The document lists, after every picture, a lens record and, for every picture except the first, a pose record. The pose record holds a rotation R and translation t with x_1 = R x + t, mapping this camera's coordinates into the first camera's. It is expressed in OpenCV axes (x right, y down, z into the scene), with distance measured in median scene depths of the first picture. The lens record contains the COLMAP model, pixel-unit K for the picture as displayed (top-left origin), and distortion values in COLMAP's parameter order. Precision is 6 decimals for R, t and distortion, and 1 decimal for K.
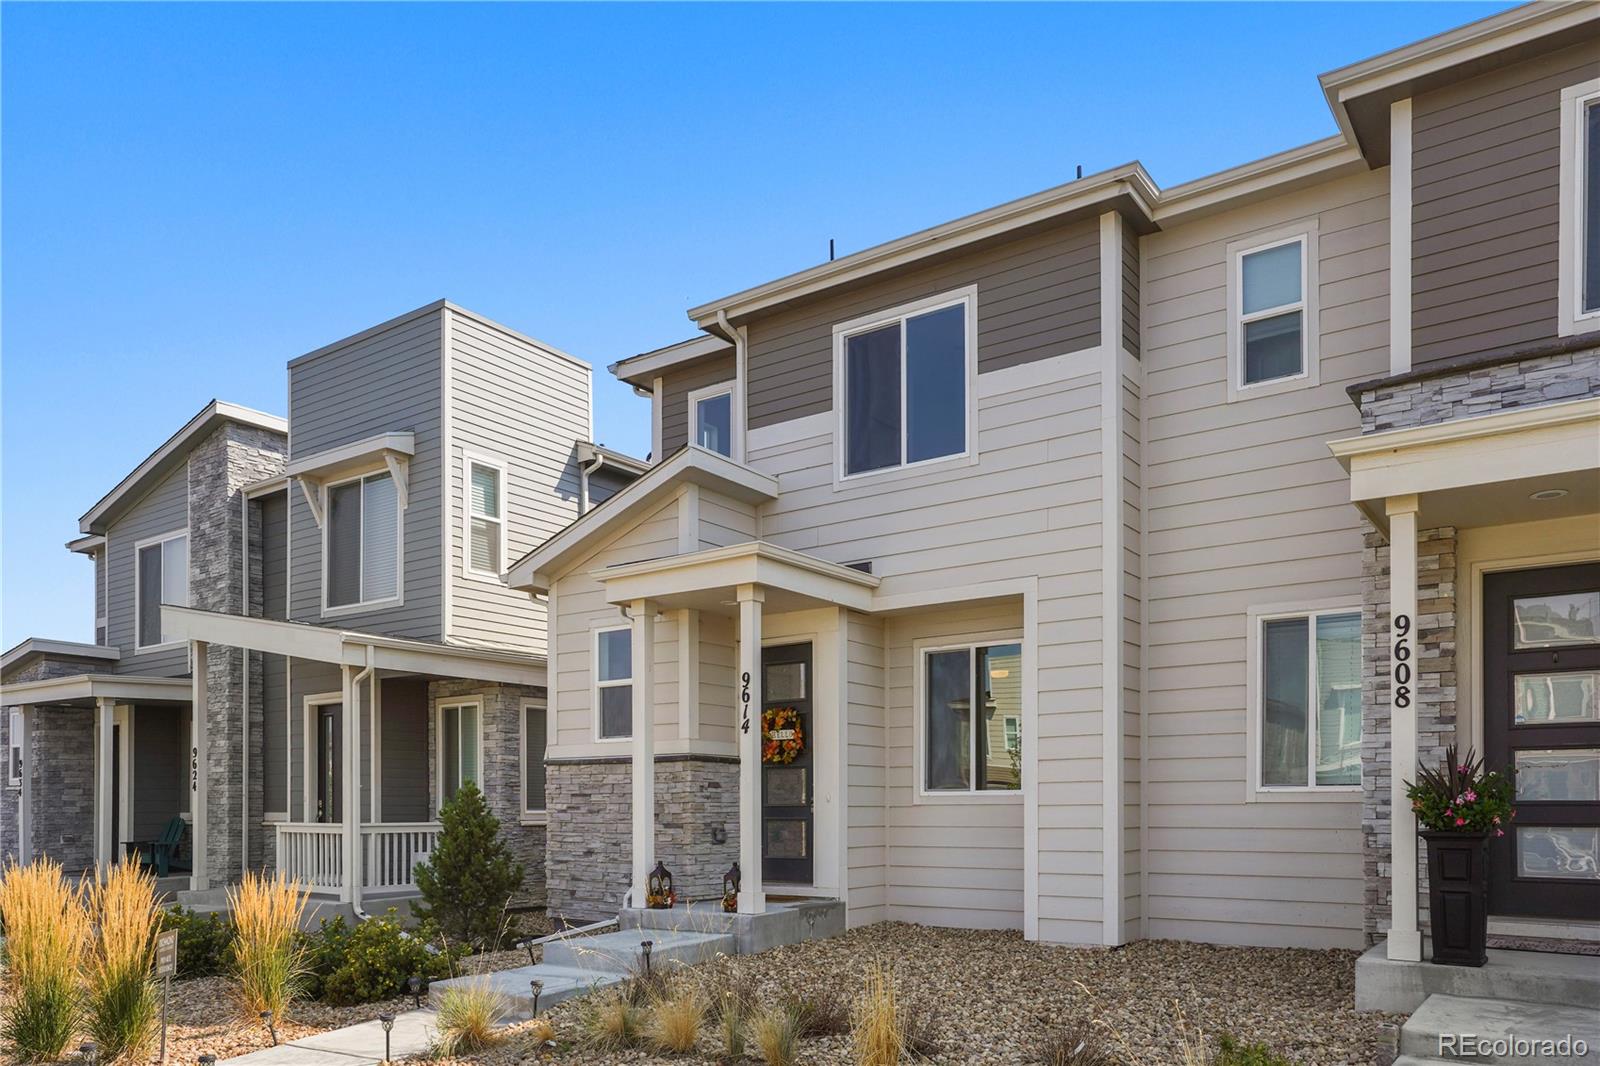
lens RADIAL K [[1190.3, 0, 800.0], [0, 1190.3, 533.0], [0, 0, 1]] dist [-0.000293, 0.002279]
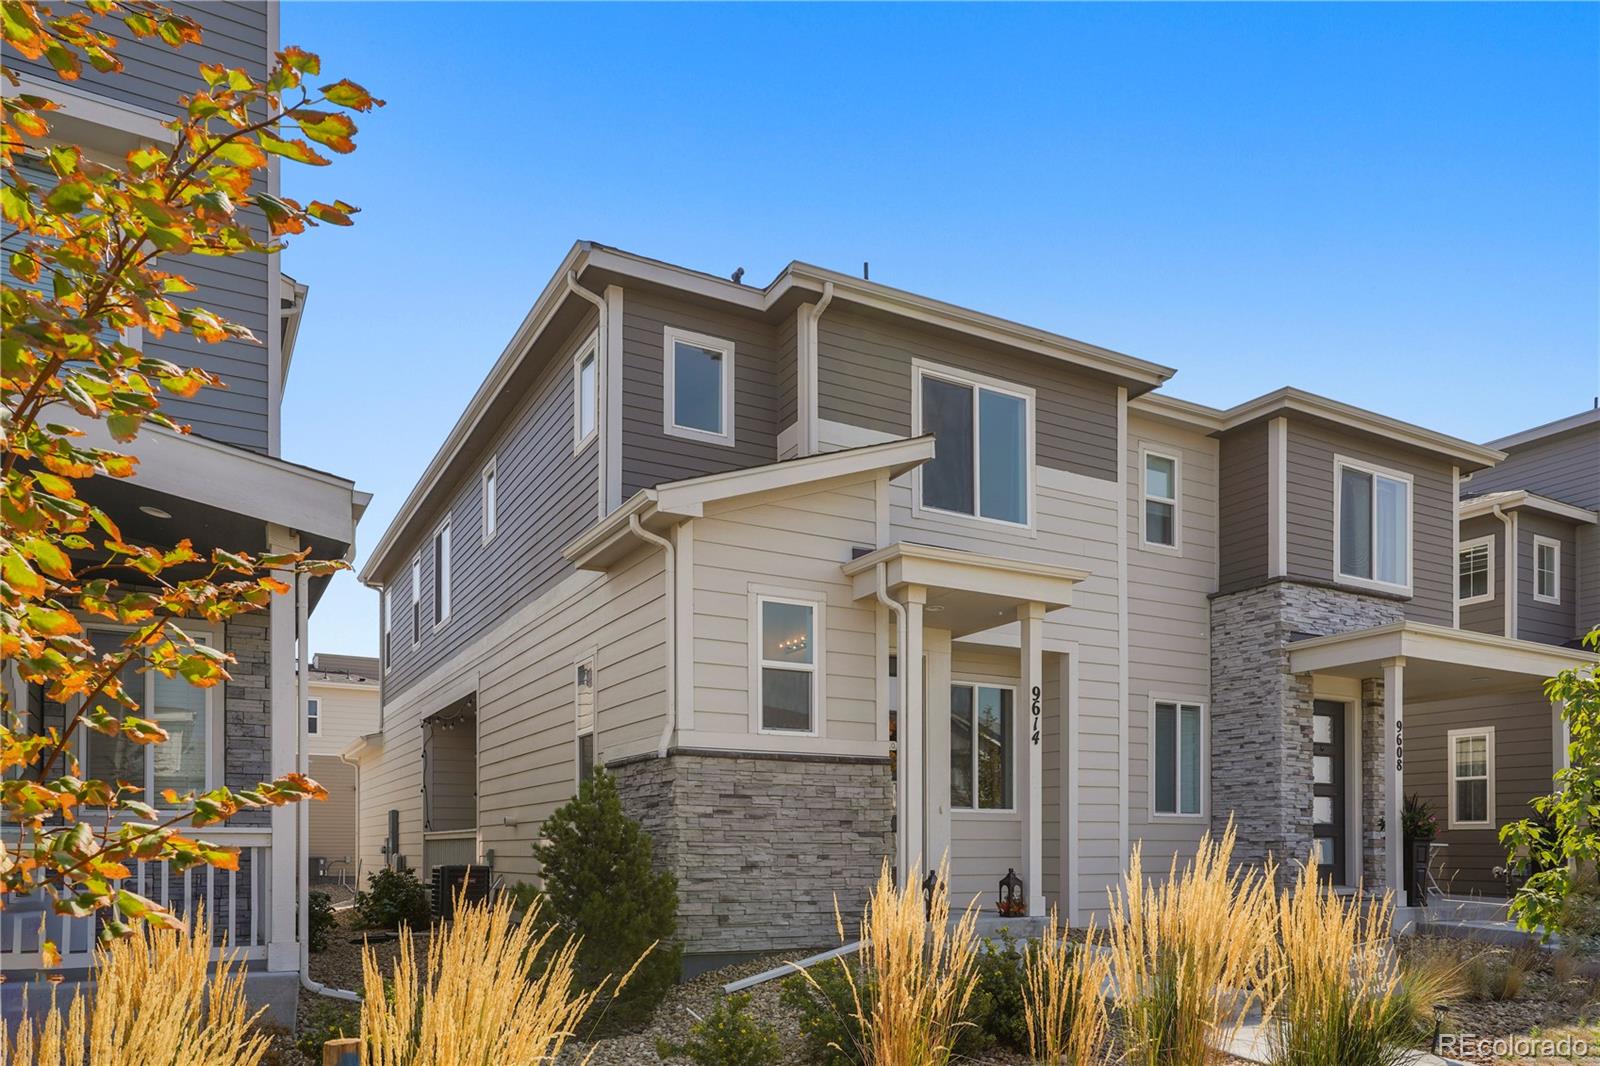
lens RADIAL K [[1121.1, 0, 799.4], [0, 1121.1, 623.0], [0, 0, 1]] dist [0.005608, -0.000152]
pose [[0.402899, 0.186829, 0.895973, -0.931710], [-0.206603, 0.972241, -0.109828, 0.195632], [-0.891621, -0.140861, 0.430315, 0.707595]]
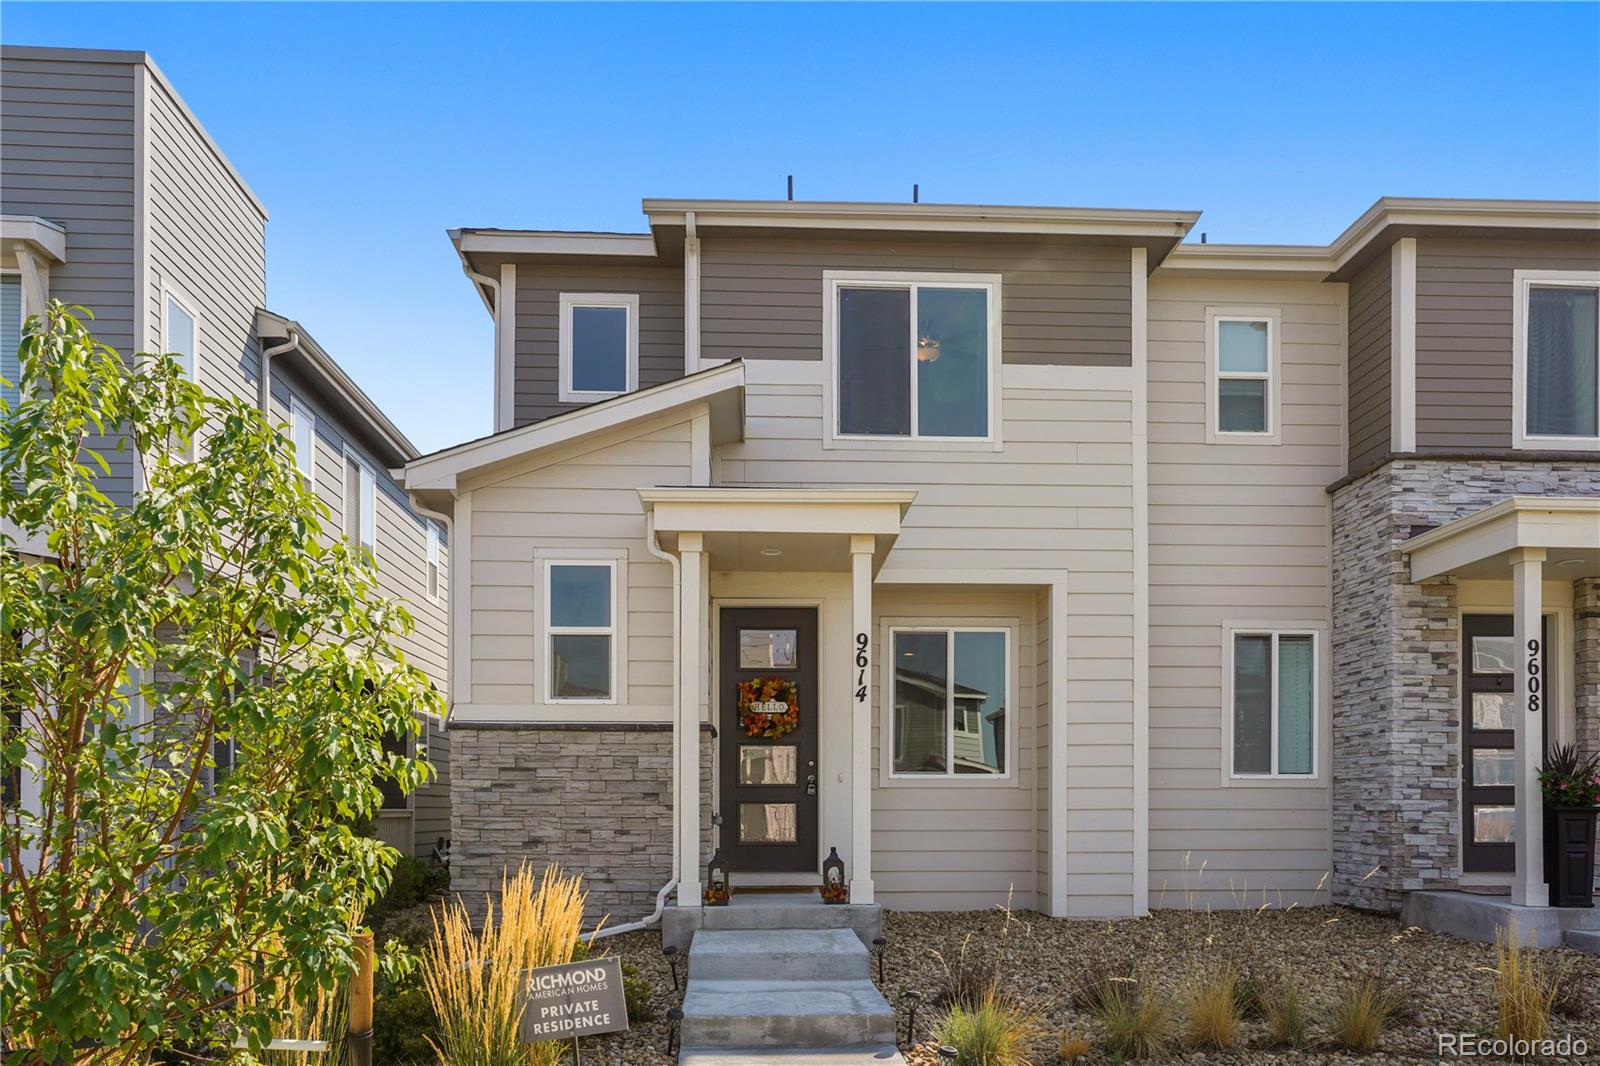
lens RADIAL K [[1142.4, 0, 799.2], [0, 1142.4, 578.3], [0, 0, 1]] dist [-0.002153, 0.006556]
pose [[0.772841, 0.129437, 0.621260, -0.563301], [-0.146284, 0.988950, -0.024069, 0.095294], [-0.617510, -0.072279, 0.783235, 0.337657]]
